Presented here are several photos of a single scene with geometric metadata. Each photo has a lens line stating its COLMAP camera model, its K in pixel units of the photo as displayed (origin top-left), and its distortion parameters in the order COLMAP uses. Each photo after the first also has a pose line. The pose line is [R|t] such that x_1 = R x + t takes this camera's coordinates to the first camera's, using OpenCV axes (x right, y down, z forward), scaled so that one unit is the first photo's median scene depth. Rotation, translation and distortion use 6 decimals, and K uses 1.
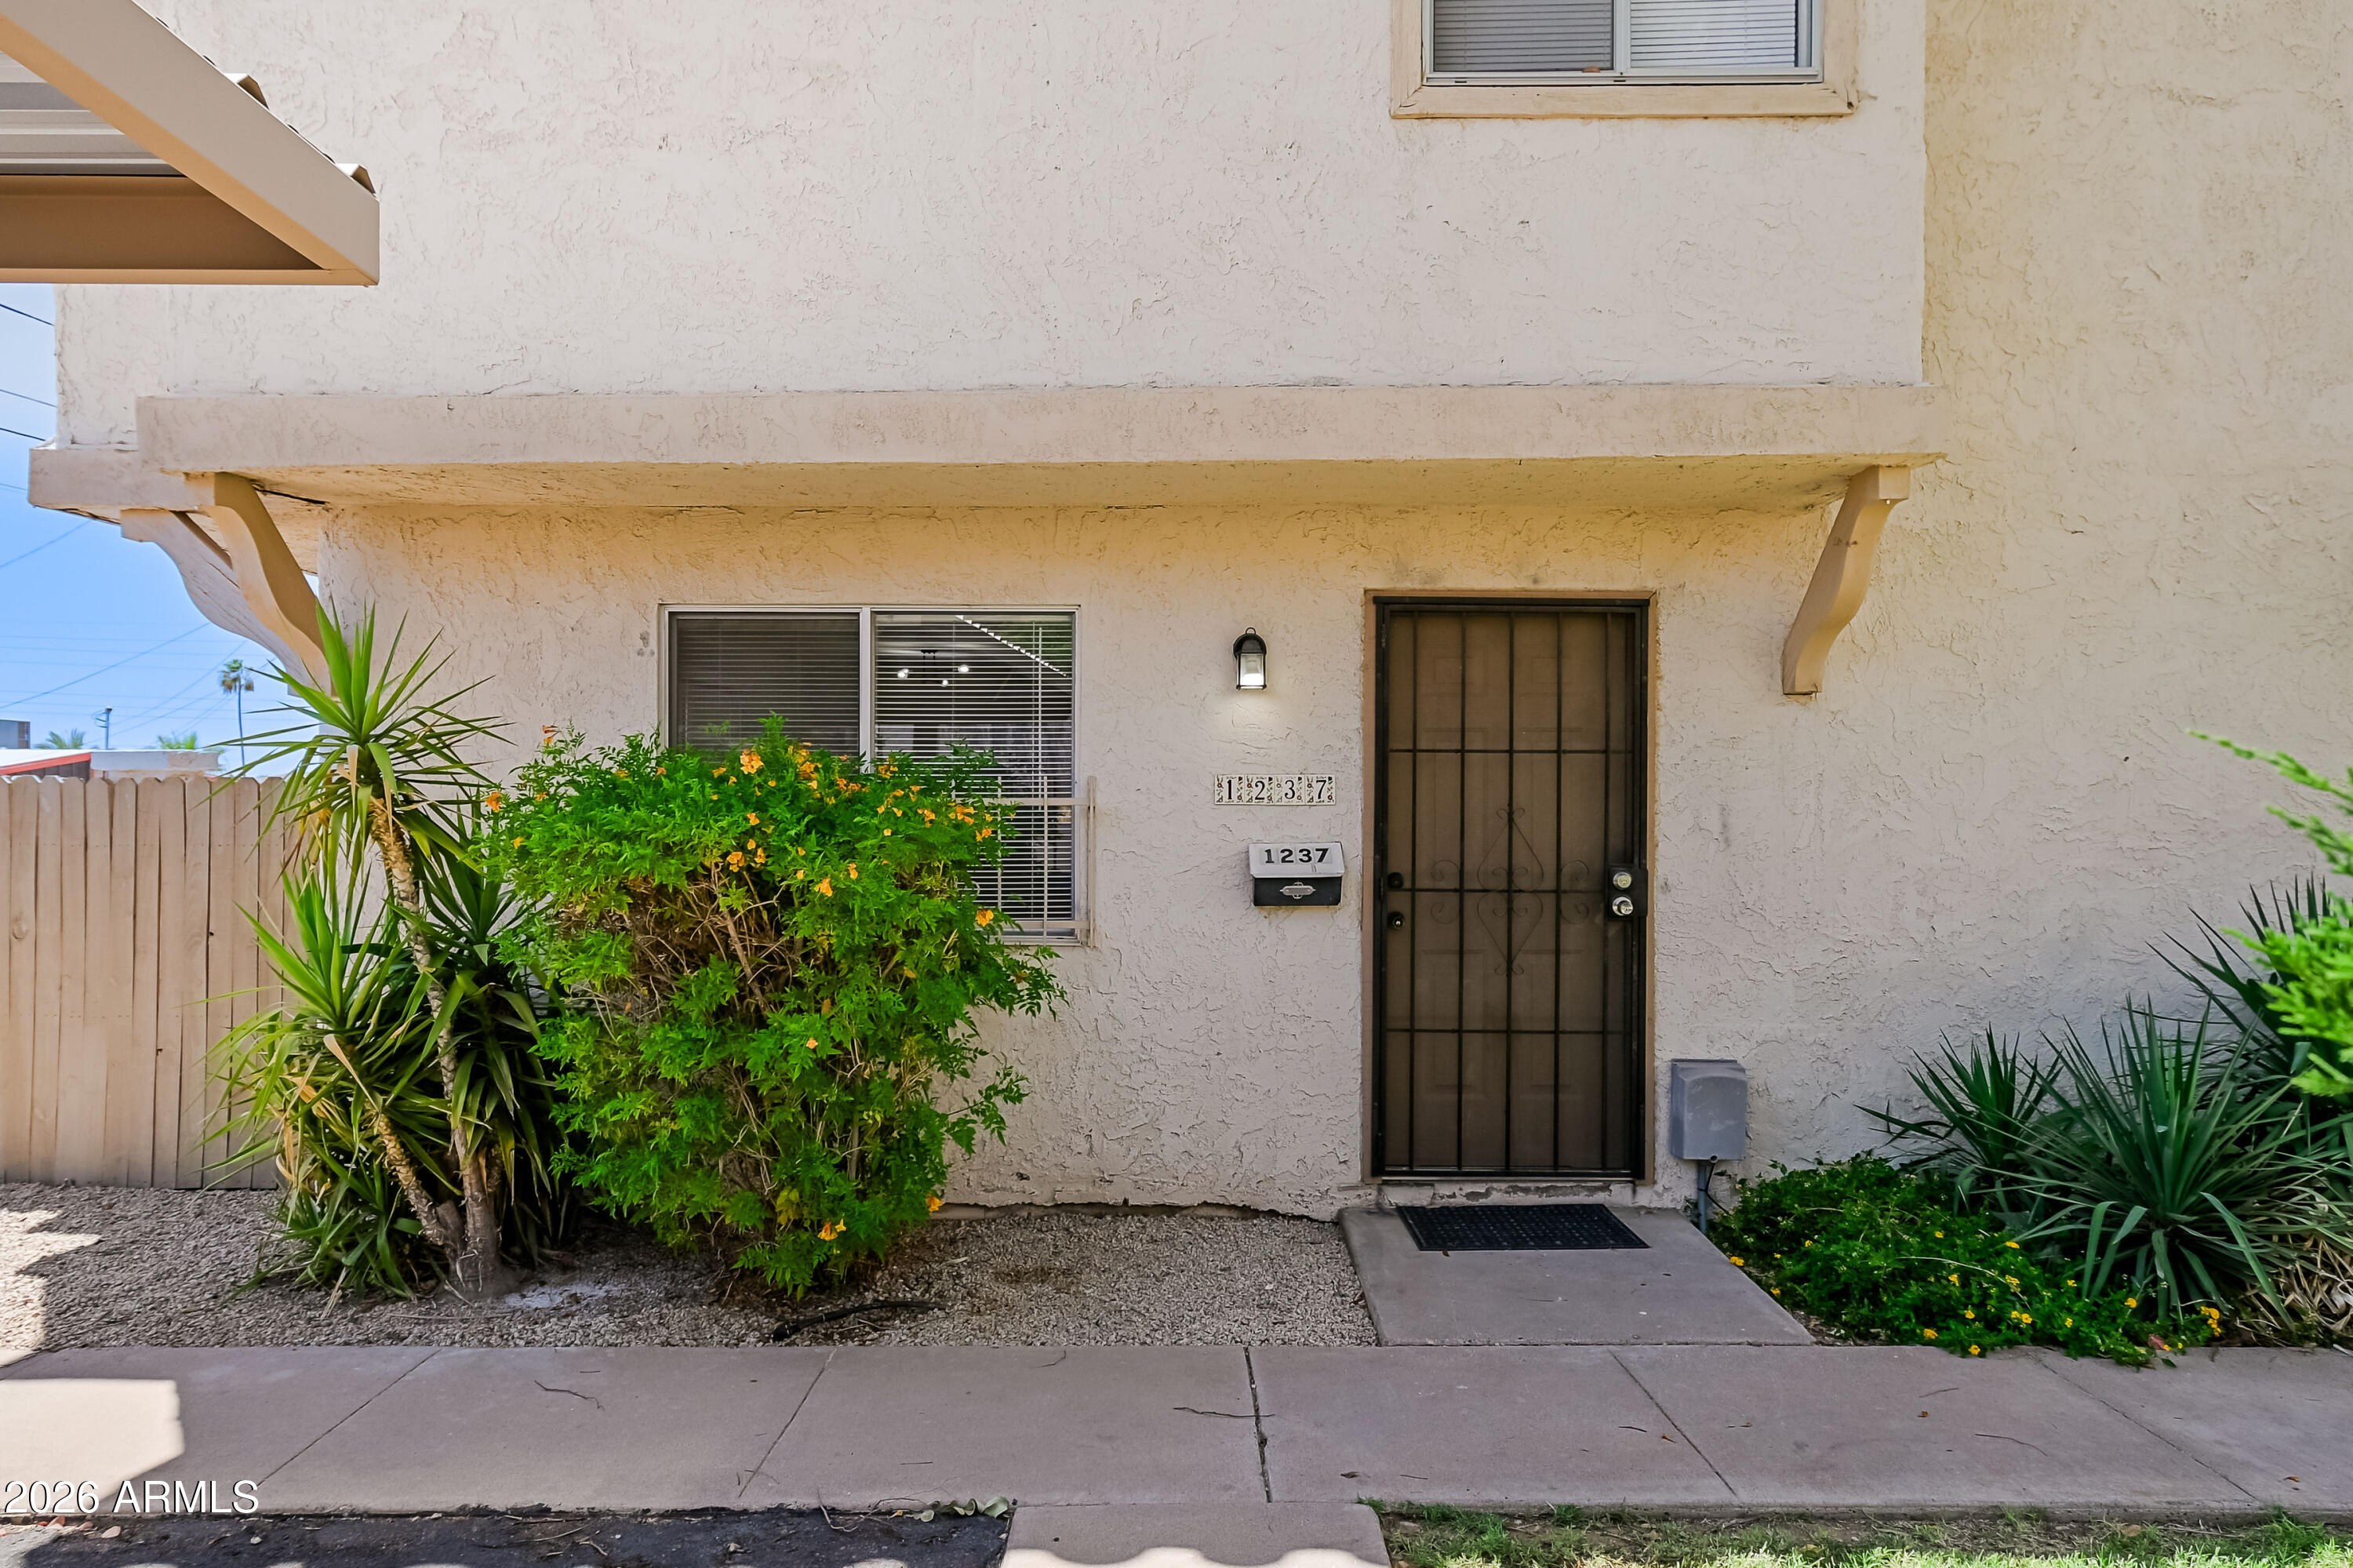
lens RADIAL K [[1475.2, 0, 1174.2], [0, 1475.2, 798.1], [0, 0, 1]] dist [0.001809, 0.004114]
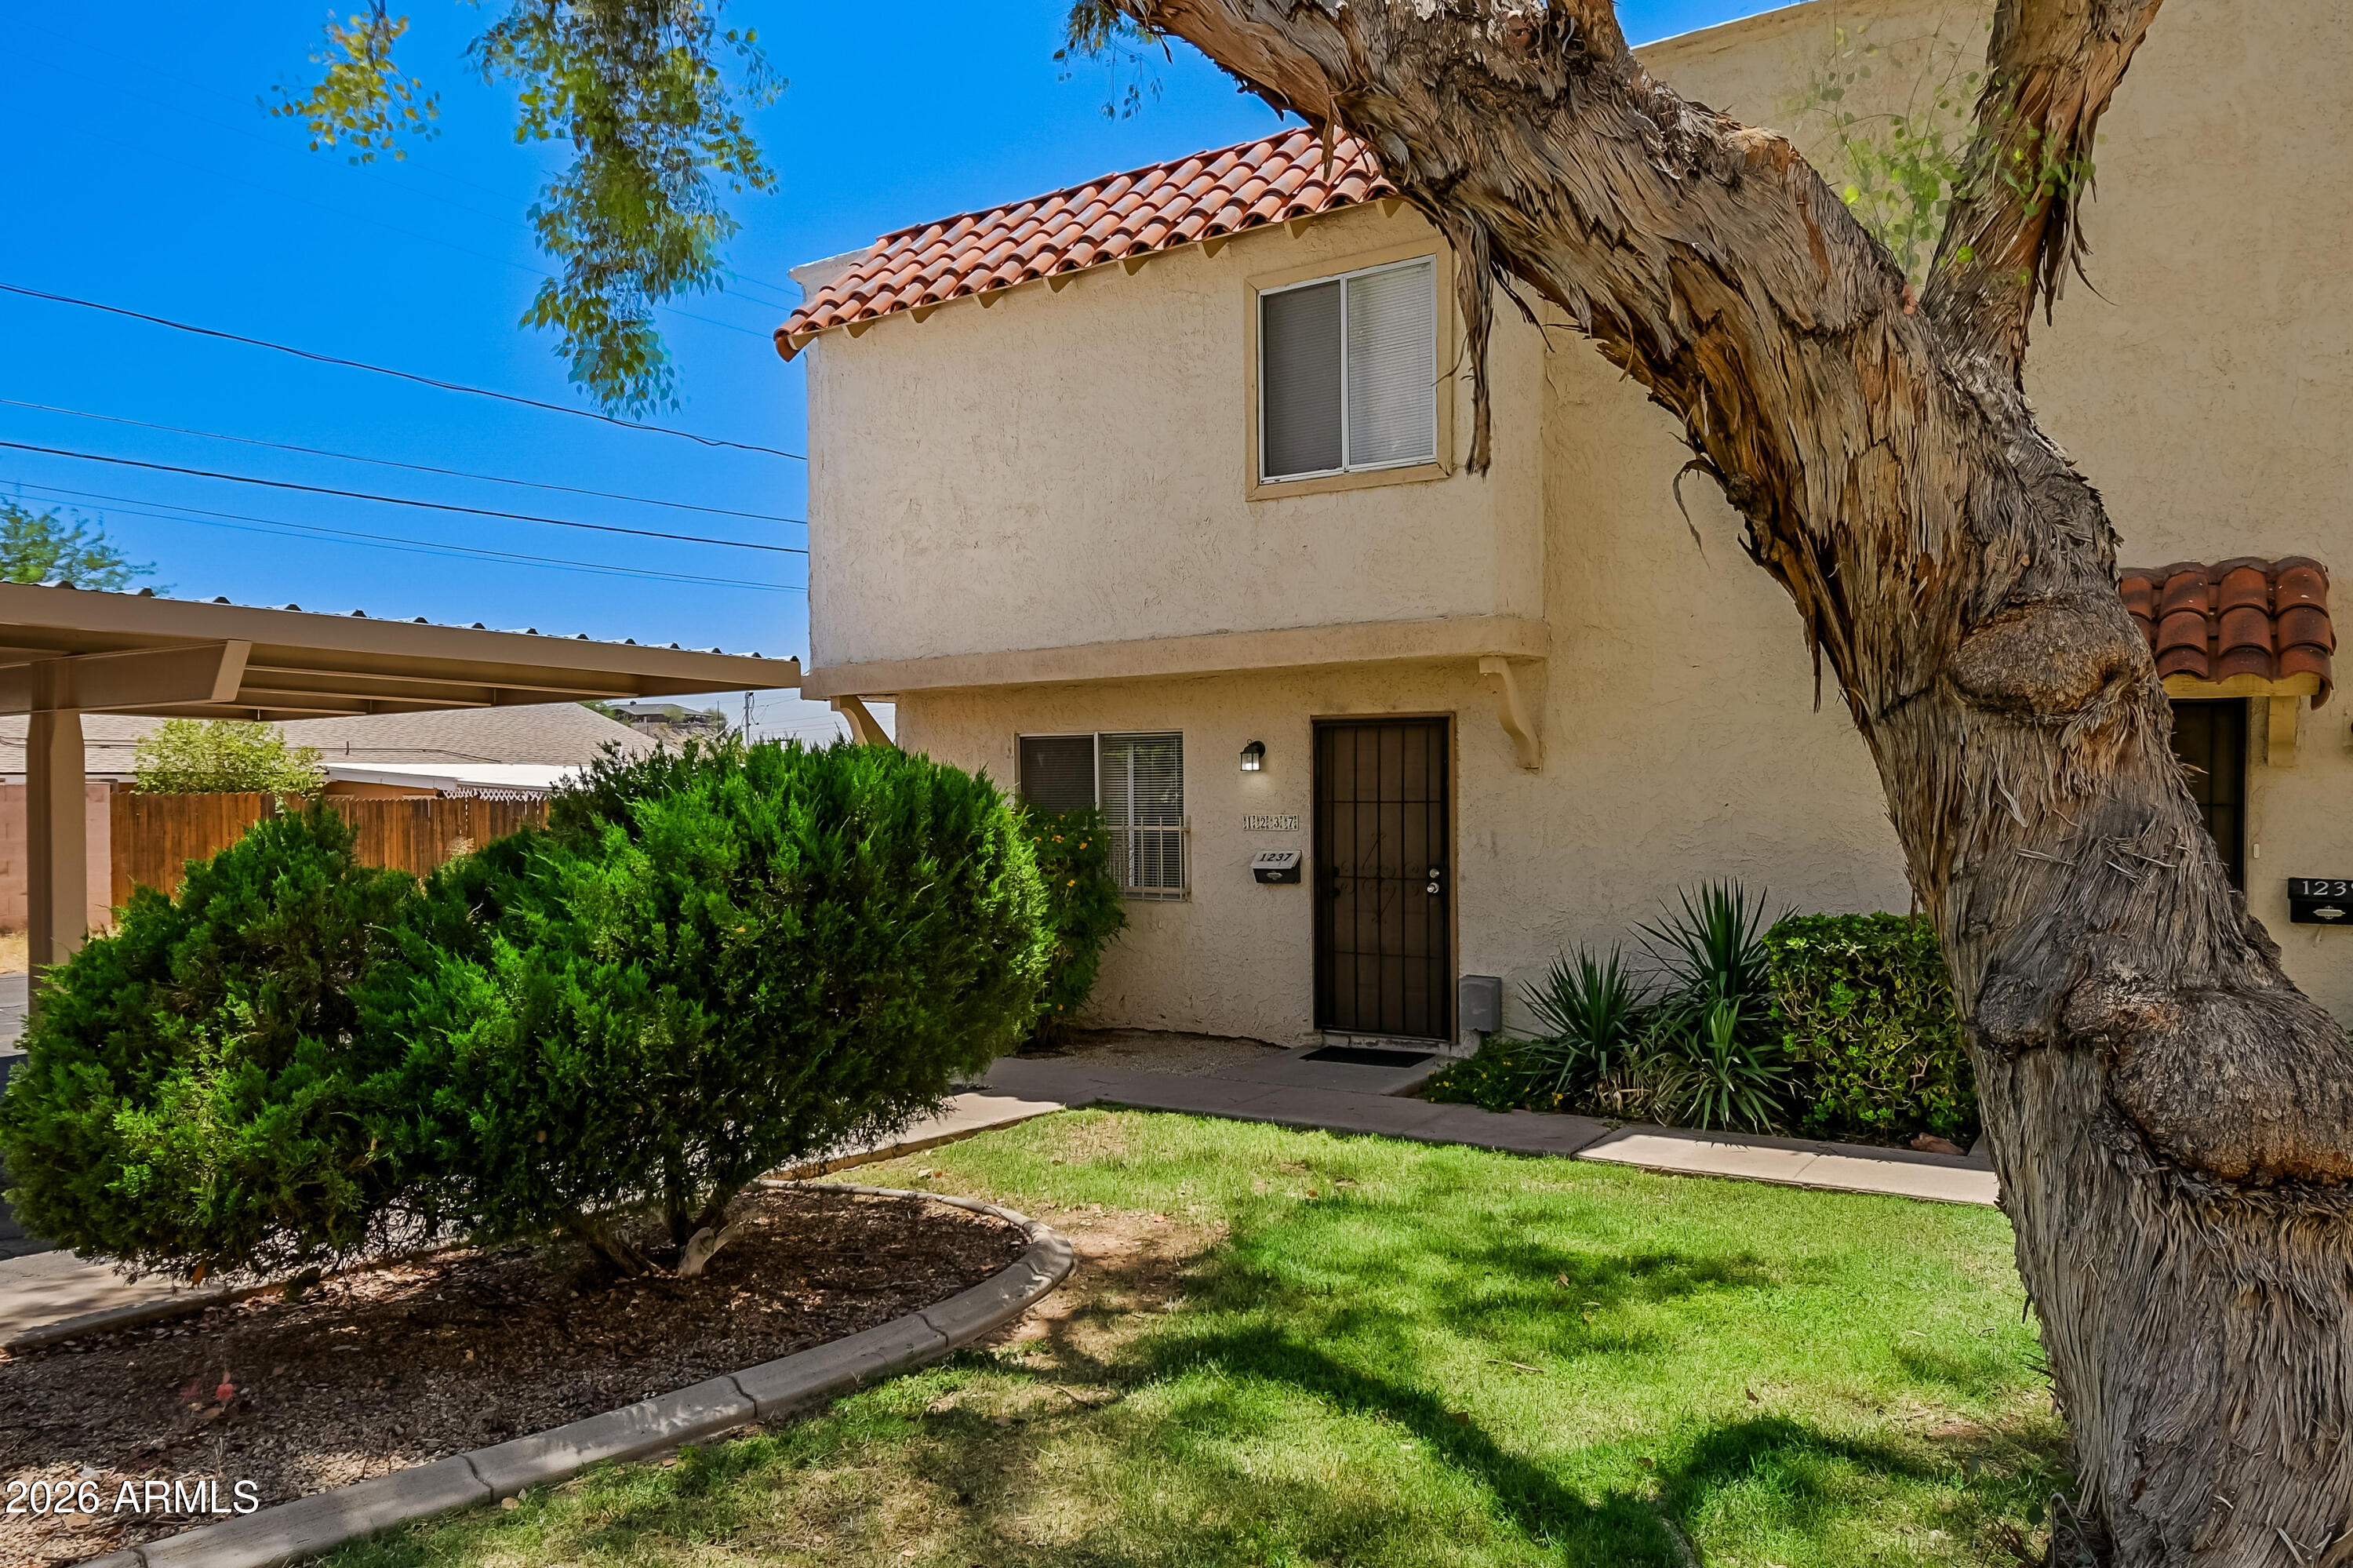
lens RADIAL K [[1640.2, 0, 1175.7], [0, 1640.2, 790.0], [0, 0, 1]] dist [-0.009478, -0.000476]
pose [[0.838916, -0.008464, -0.544195, 1.125610], [0.014082, 0.999882, 0.006158, -0.062835], [0.544079, -0.012830, 0.838936, -0.848321]]
